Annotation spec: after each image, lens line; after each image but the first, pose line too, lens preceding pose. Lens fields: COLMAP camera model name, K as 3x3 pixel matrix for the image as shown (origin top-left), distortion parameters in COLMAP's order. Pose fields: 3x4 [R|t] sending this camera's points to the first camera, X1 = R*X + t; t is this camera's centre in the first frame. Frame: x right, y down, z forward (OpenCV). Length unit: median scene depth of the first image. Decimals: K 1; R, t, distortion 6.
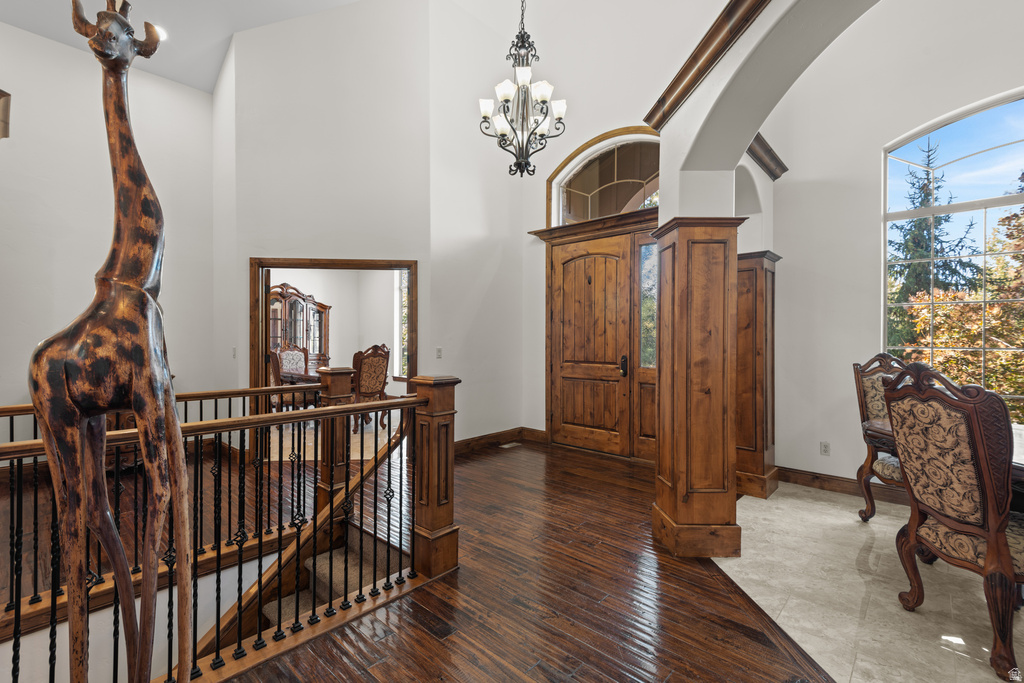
lens RADIAL K [[462.3, 0, 506.6], [0, 462.3, 341.3], [0, 0, 1]] dist [0.013023, -0.003496]
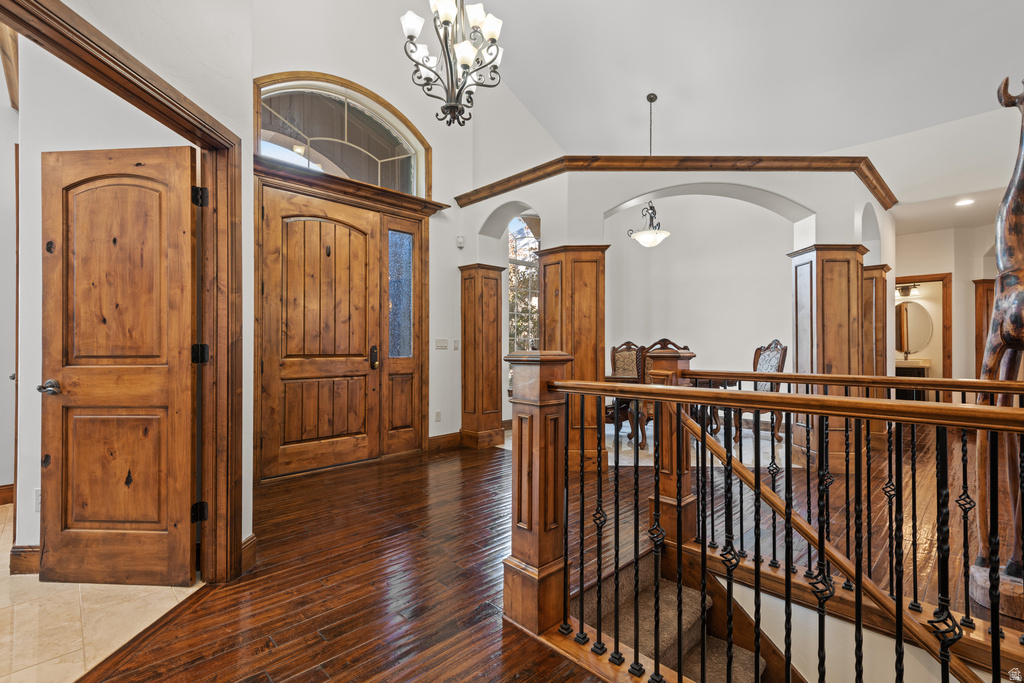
lens RADIAL K [[462.3, 0, 513.5], [0, 462.3, 351.1], [0, 0, 1]] dist [0.013023, -0.003496]
pose [[0.050013, -0.007667, 0.998719, -0.608360], [0.005697, 0.999956, 0.007391, 0.034402], [-0.998732, 0.005320, 0.050055, 0.663331]]
